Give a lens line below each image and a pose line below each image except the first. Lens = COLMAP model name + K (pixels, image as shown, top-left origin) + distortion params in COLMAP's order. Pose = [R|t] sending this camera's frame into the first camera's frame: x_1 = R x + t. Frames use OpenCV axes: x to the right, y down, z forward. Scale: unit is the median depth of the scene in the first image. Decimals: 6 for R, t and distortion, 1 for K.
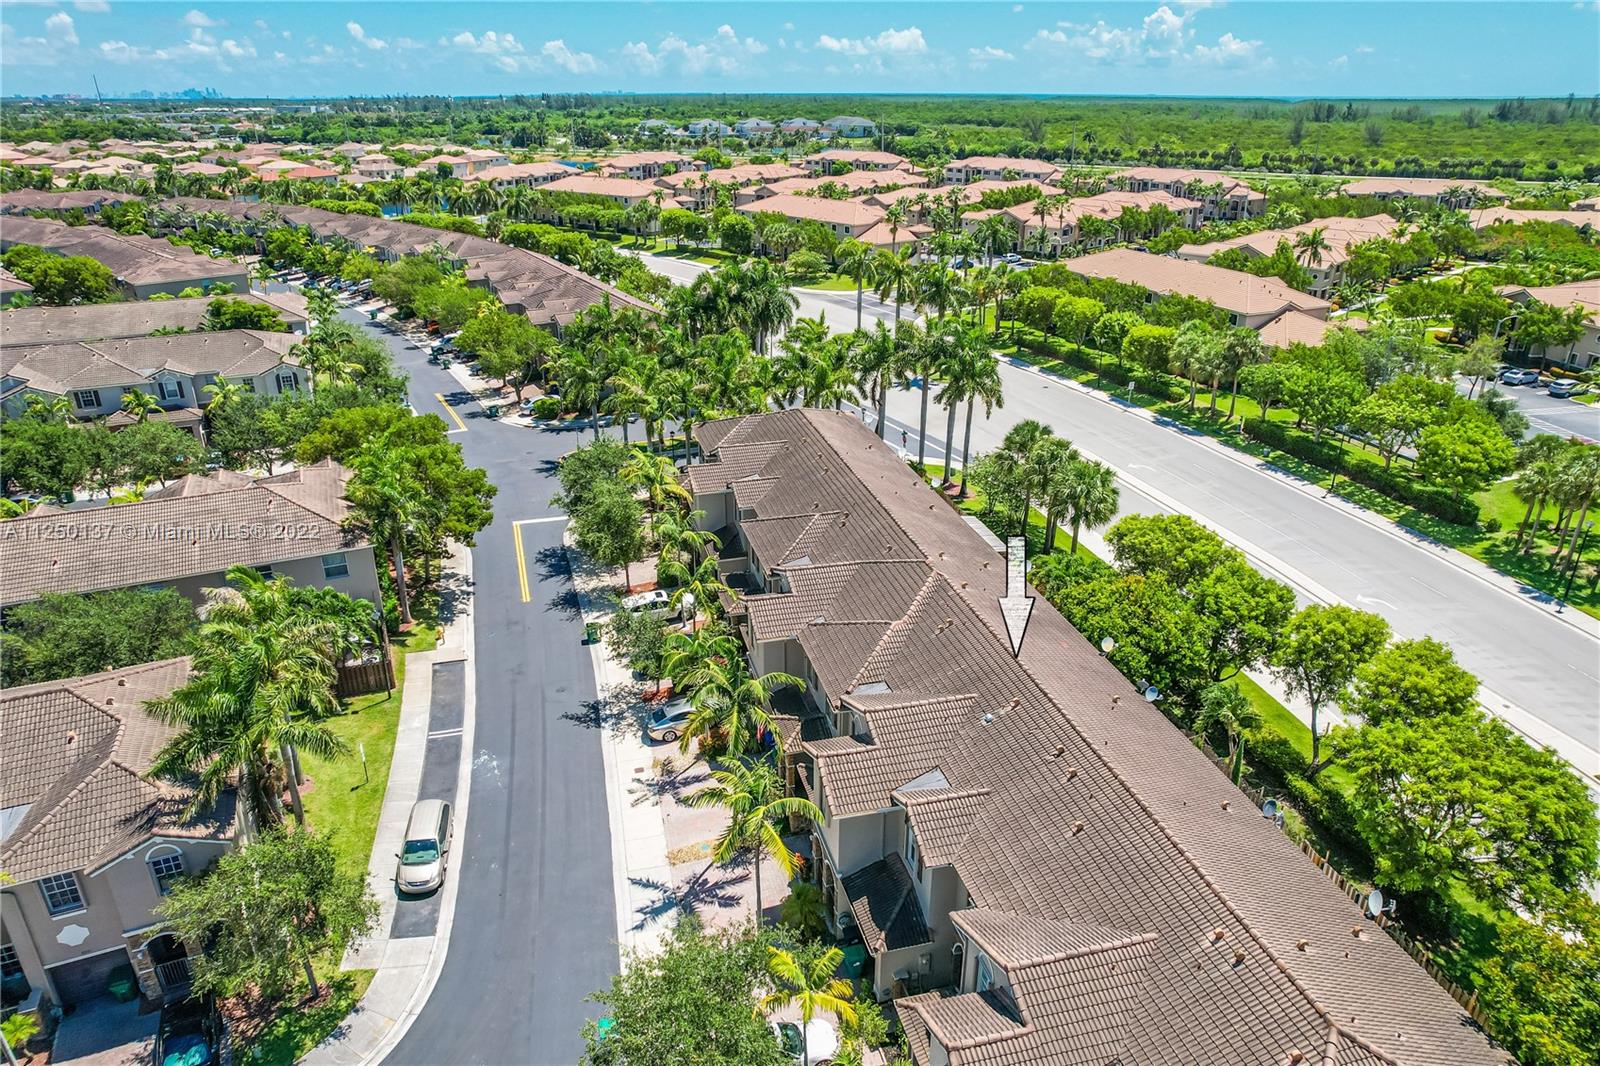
lens RADIAL K [[1011.7, 0, 796.5], [0, 1011.7, 536.5], [0, 0, 1]] dist [-0.082539, 0.049426]
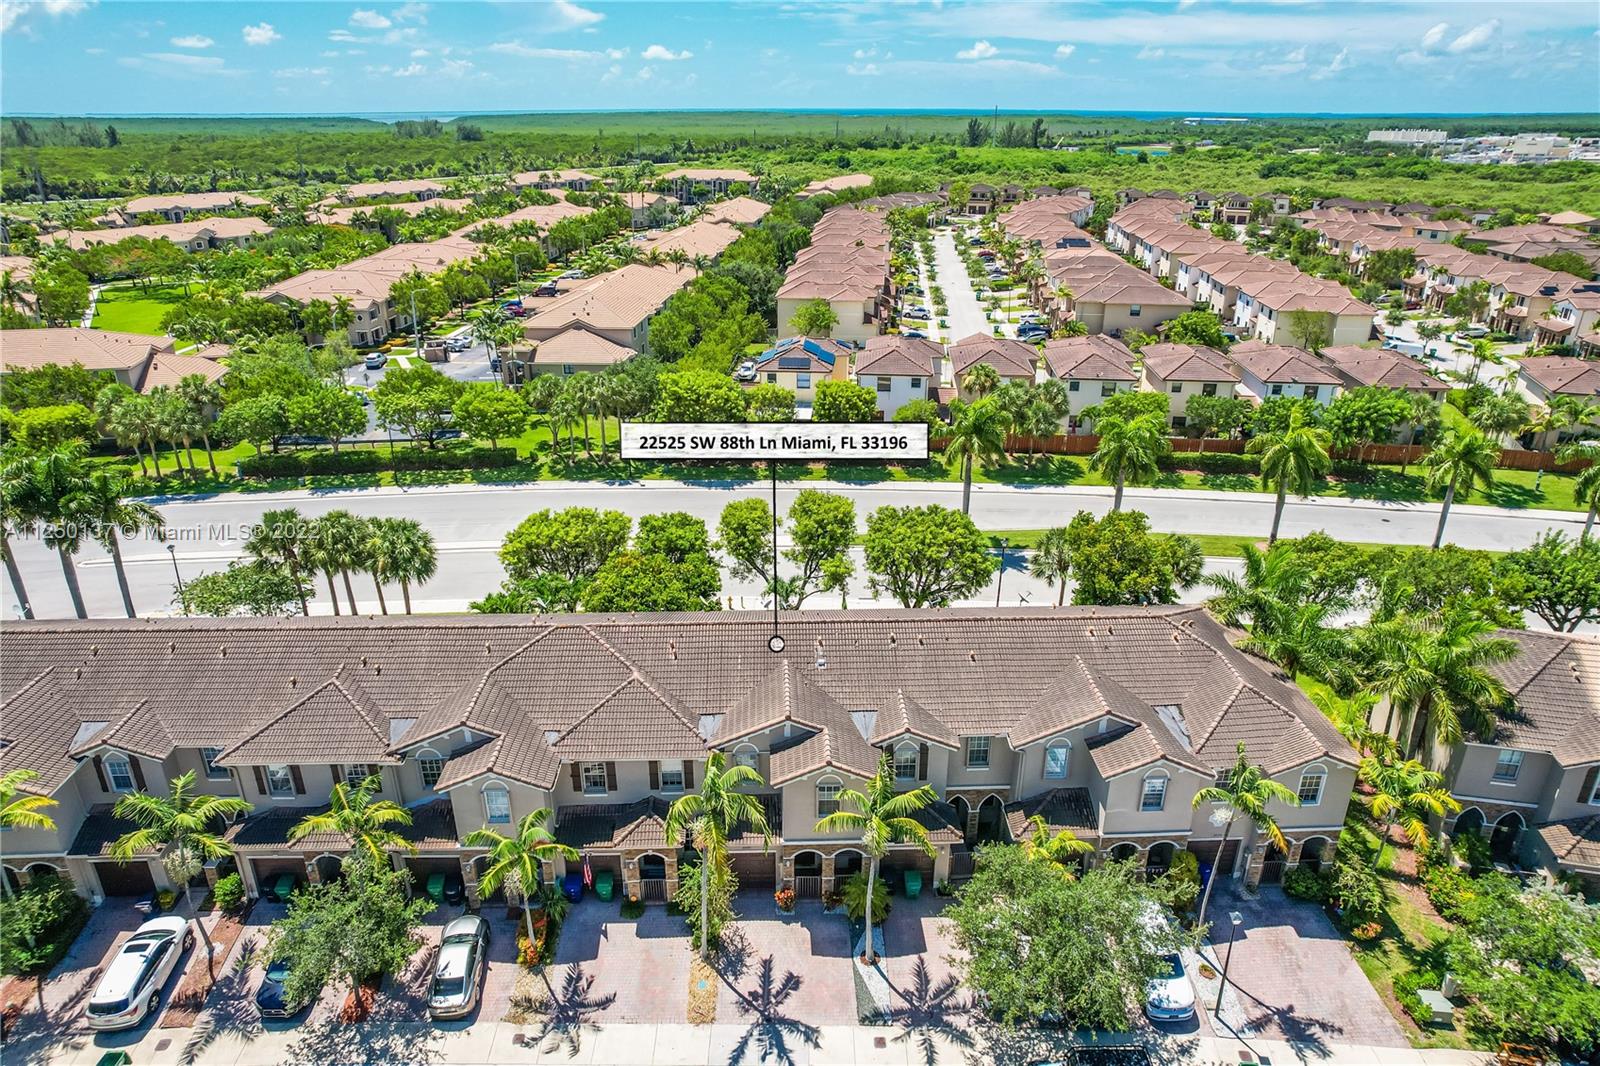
lens RADIAL K [[1011.7, 0, 796.5], [0, 1011.7, 536.5], [0, 0, 1]] dist [-0.082539, 0.049426]
pose [[0.201123, -0.372567, 0.905949, -0.334051], [0.392386, 0.878047, 0.273982, -0.111295], [-0.897543, 0.300377, 0.322786, 0.251192]]
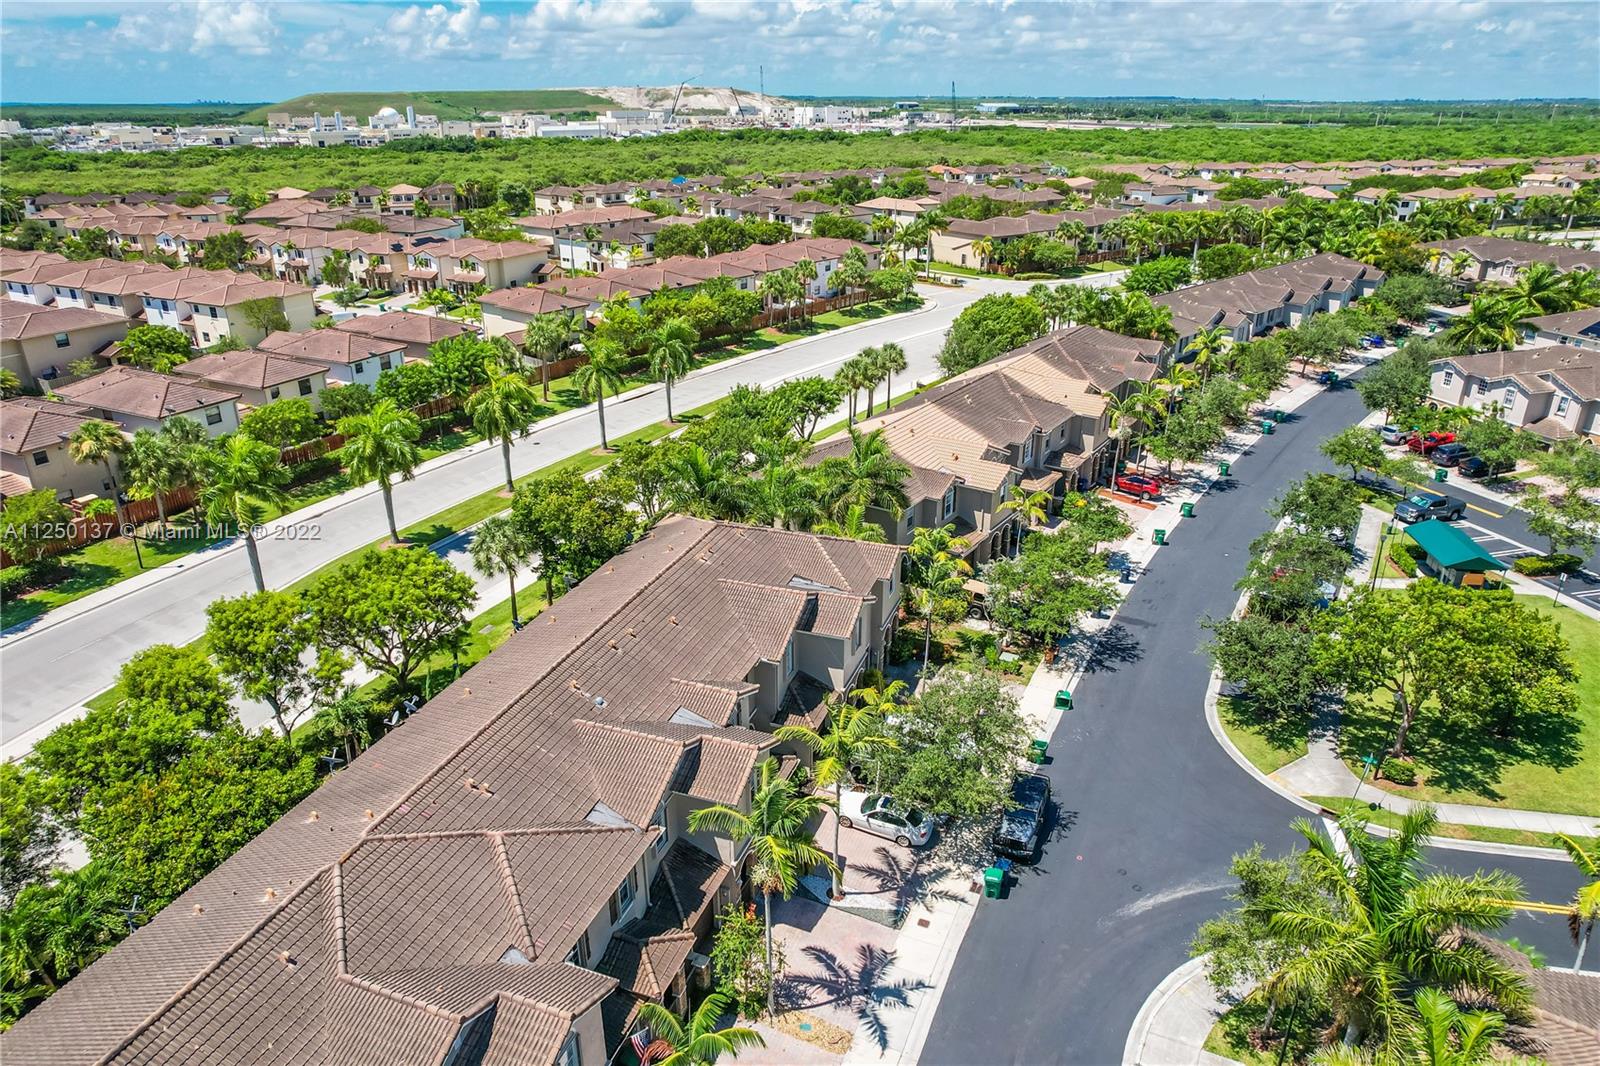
lens RADIAL K [[1011.7, 0, 796.5], [0, 1011.7, 536.5], [0, 0, 1]] dist [-0.082539, 0.049426]
pose [[-0.829029, -0.215232, 0.516127, -0.194329], [0.229578, 0.710599, 0.665089, -0.237858], [-0.509908, 0.669869, -0.539694, 0.552025]]
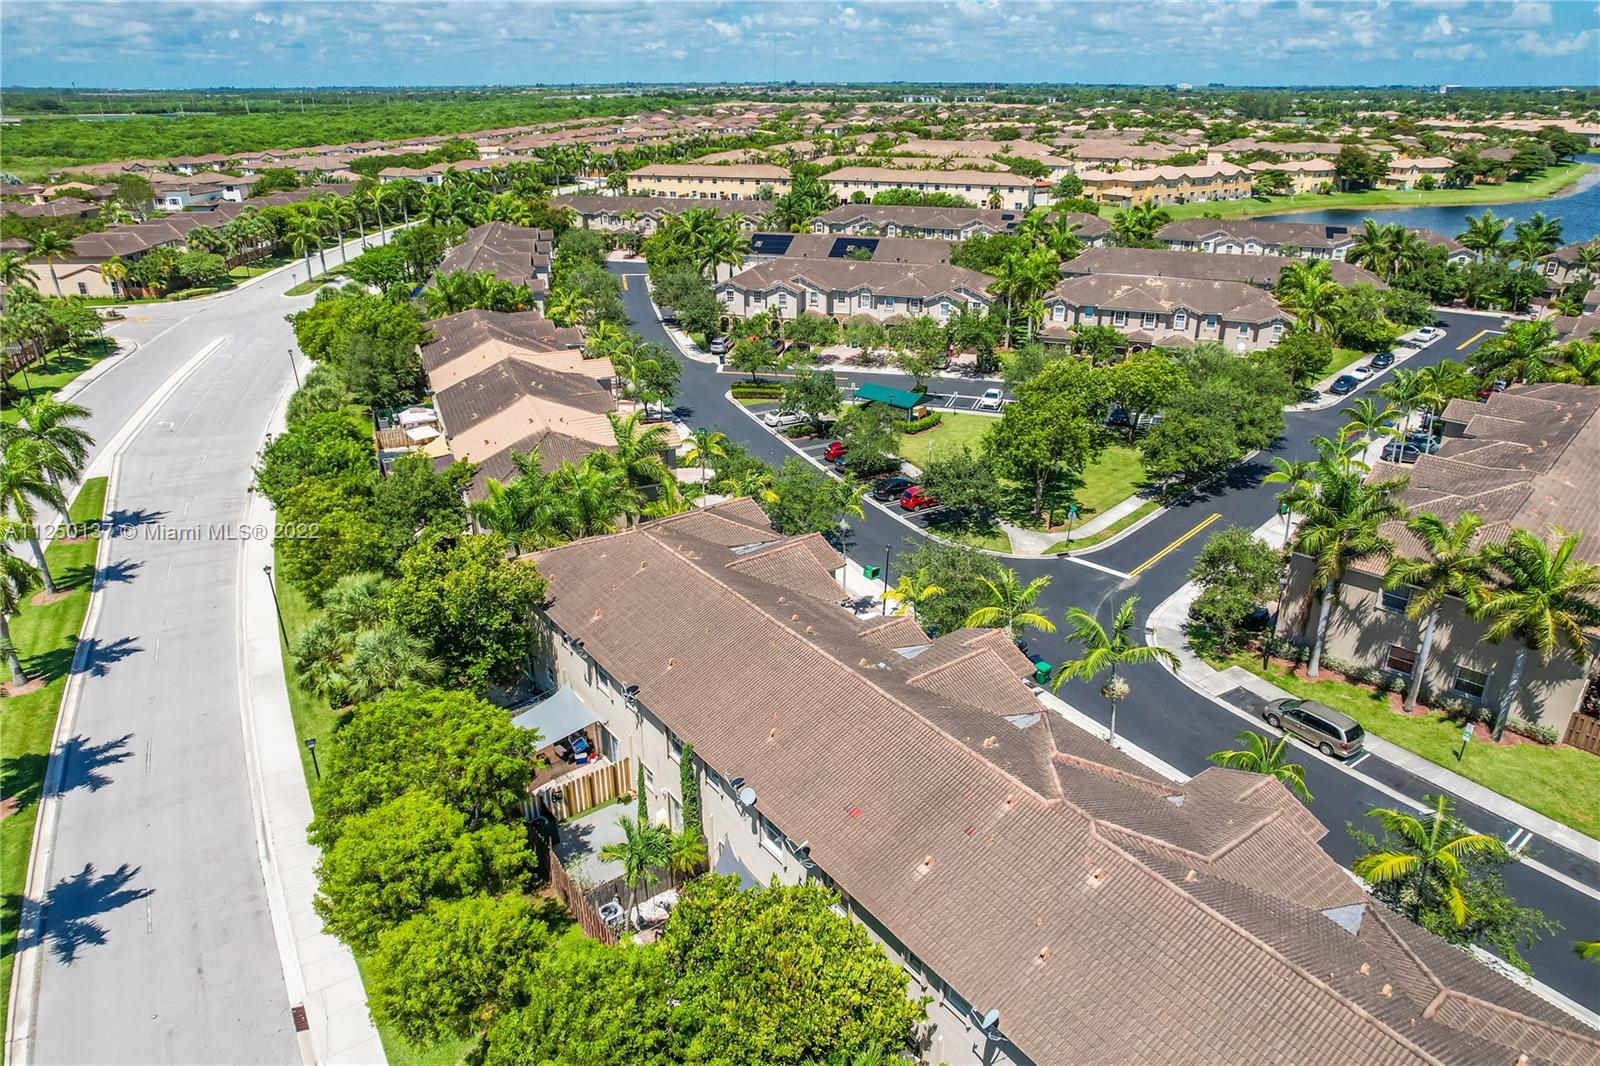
lens RADIAL K [[1011.7, 0, 796.5], [0, 1011.7, 536.5], [0, 0, 1]] dist [-0.082539, 0.049426]
pose [[-0.924761, 0.157690, -0.346339, 0.254960], [-0.149086, 0.687231, 0.710976, -0.264880], [0.350129, 0.709117, -0.612015, 0.623943]]
